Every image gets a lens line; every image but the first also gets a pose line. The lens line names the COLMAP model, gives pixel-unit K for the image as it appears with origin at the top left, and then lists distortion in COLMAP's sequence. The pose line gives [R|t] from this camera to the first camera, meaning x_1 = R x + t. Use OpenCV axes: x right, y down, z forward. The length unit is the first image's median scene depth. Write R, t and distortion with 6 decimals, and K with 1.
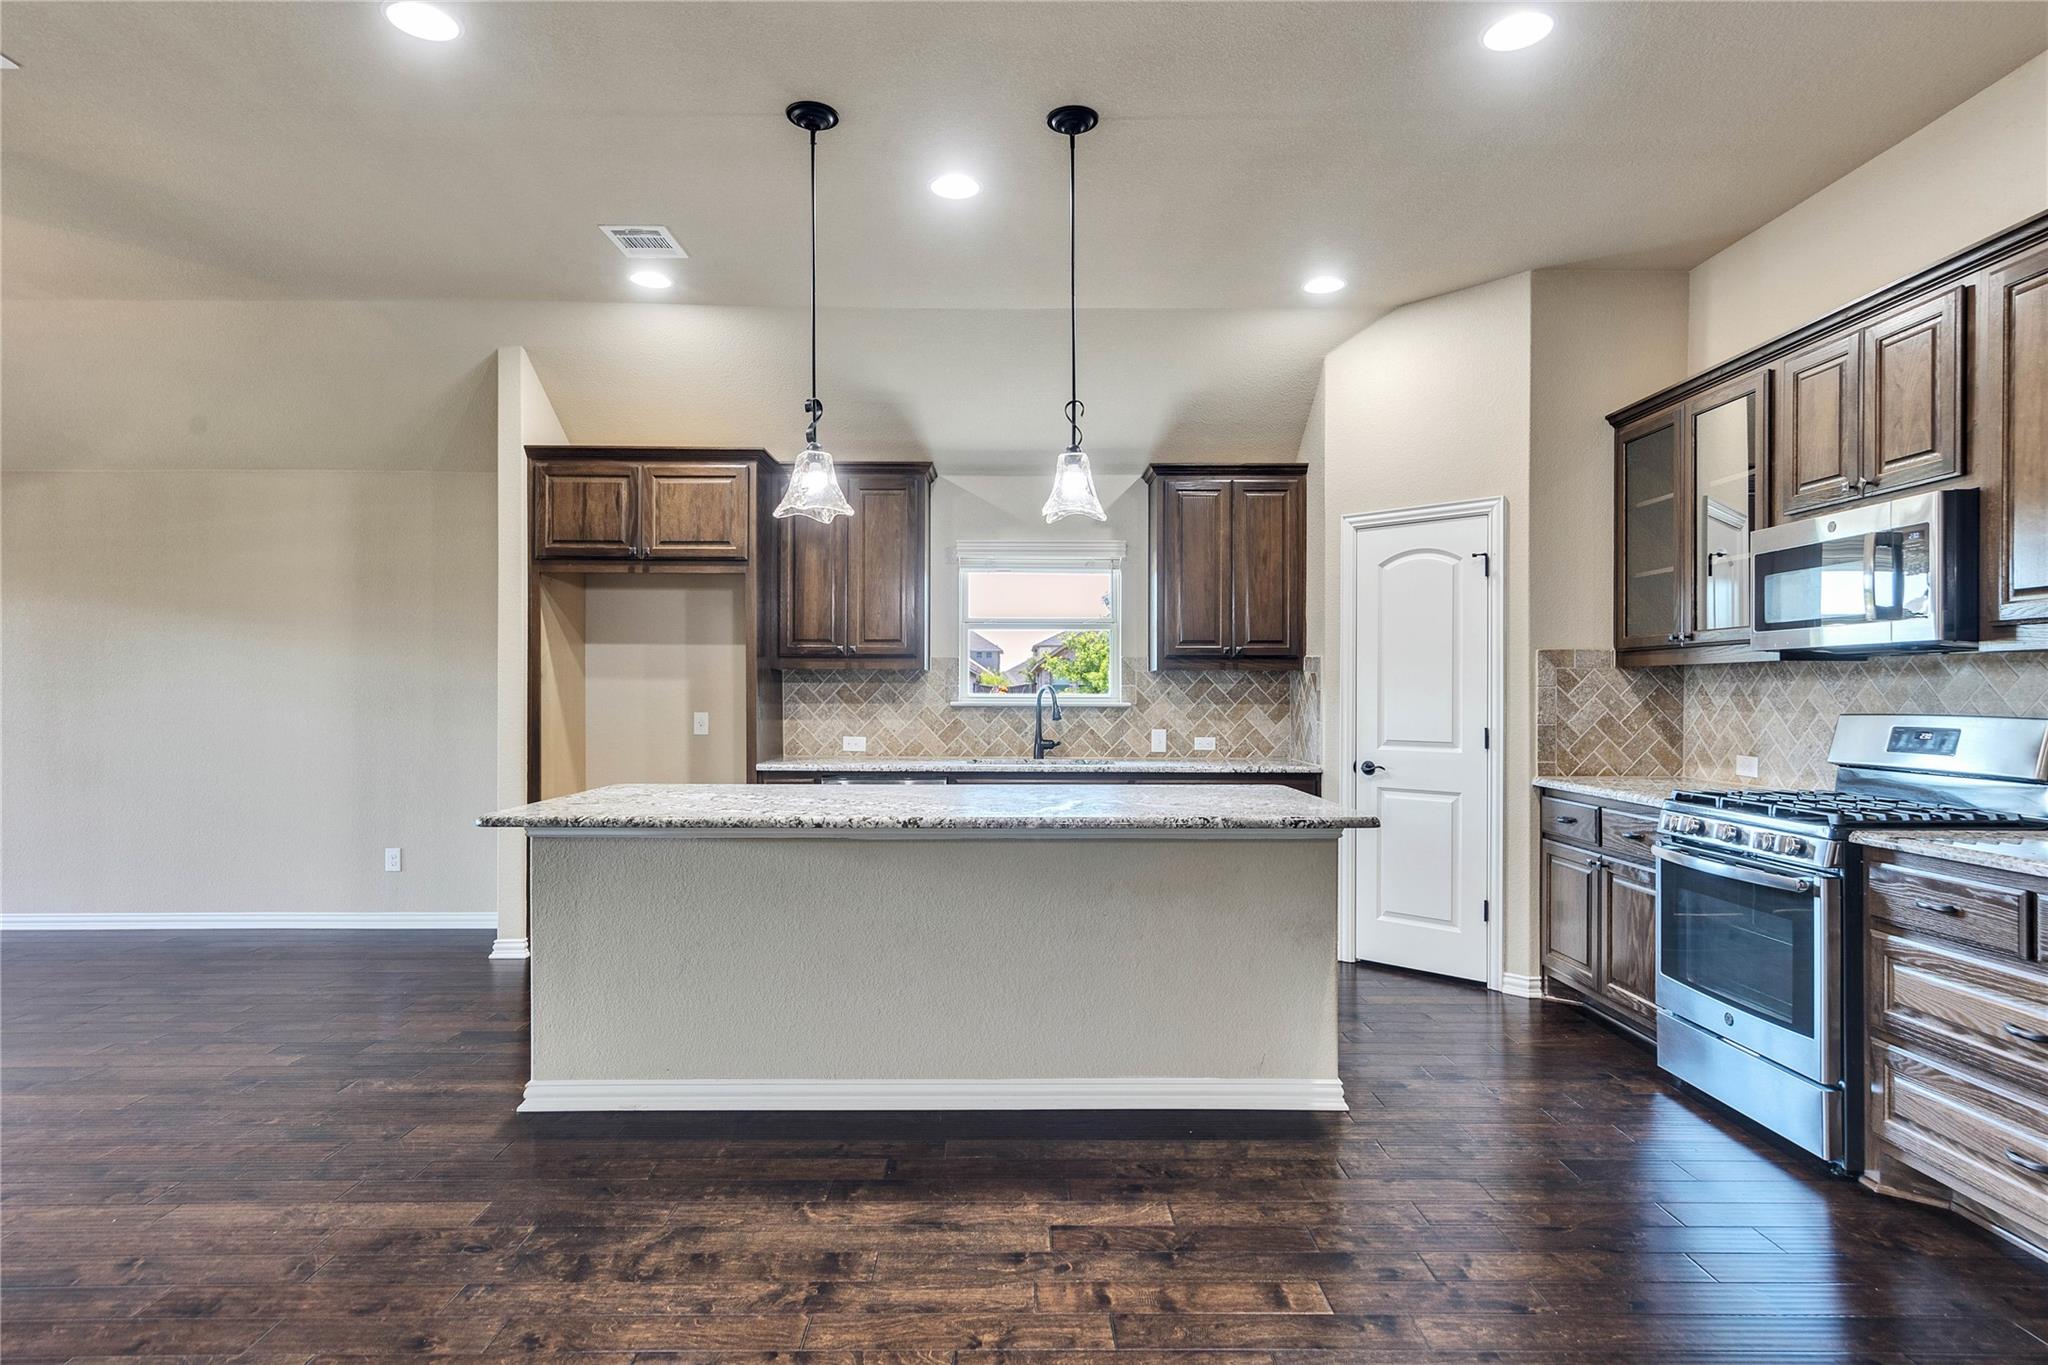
lens RADIAL K [[1108.9, 0, 1020.2], [0, 1108.9, 687.4], [0, 0, 1]] dist [0.006818, 0.001035]
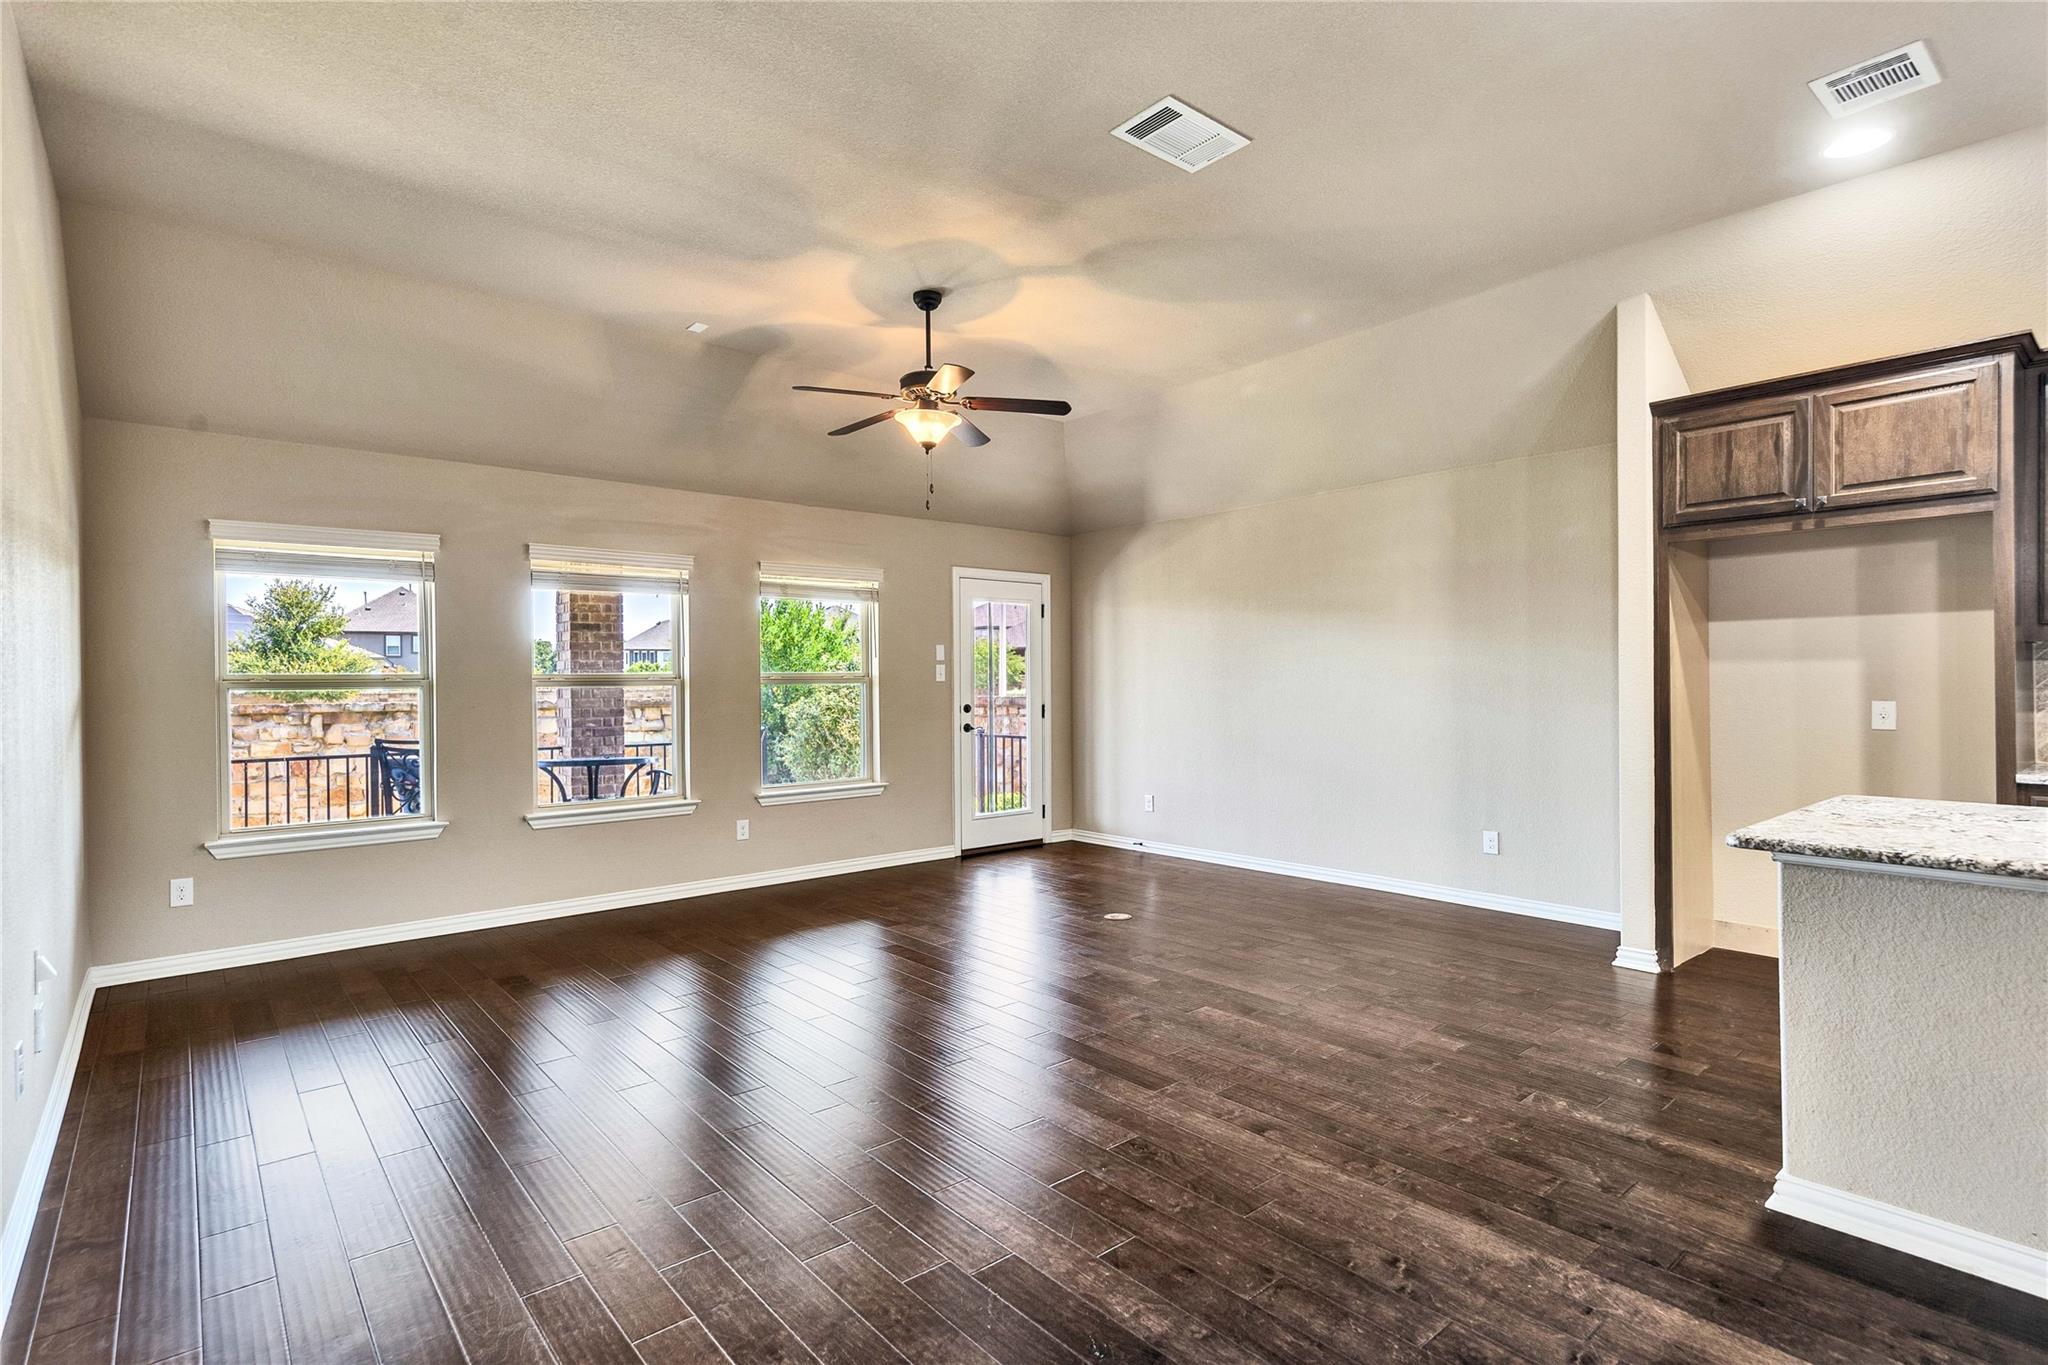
lens RADIAL K [[988.9, 0, 1020.4], [0, 988.9, 689.4], [0, 0, 1]] dist [0.006173, 0.000131]
pose [[0.640252, -0.002922, -0.768159, -0.171280], [0.014077, 0.999869, 0.007930, 0.000114], [0.768036, -0.015891, 0.640210, 0.100587]]
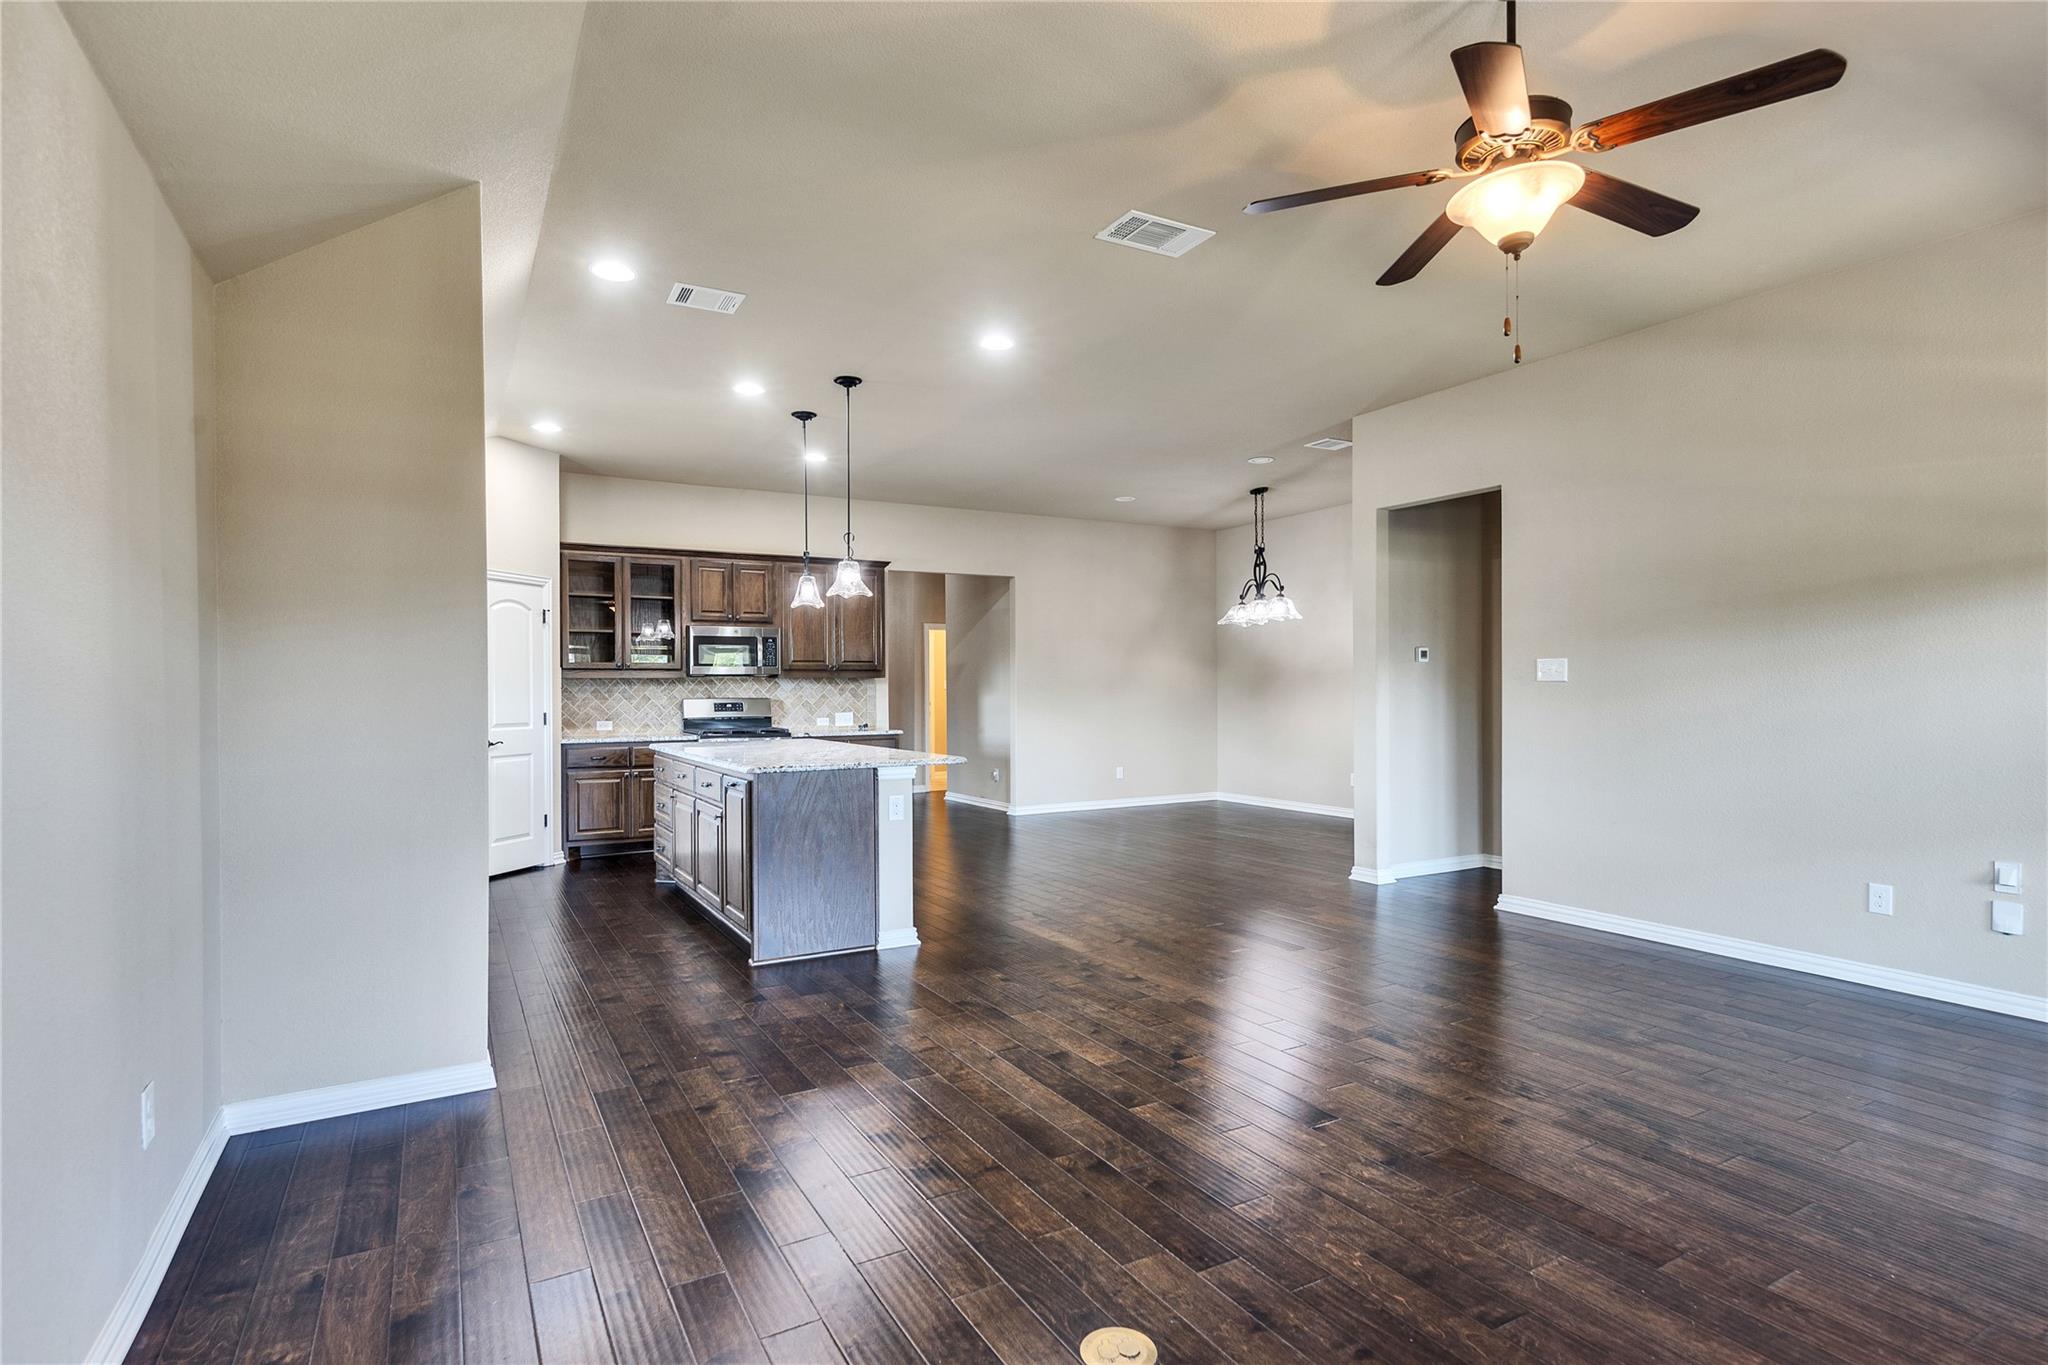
lens RADIAL K [[1020.6, 0, 1020.7], [0, 1020.6, 689.7], [0, 0, 1]] dist [0.008532, -0.000368]
pose [[-0.486983, 0.000779, 0.873411, -1.278382], [0.002236, 0.999997, 0.000355, 0.002478], [-0.873409, 0.002126, -0.486983, 1.110823]]
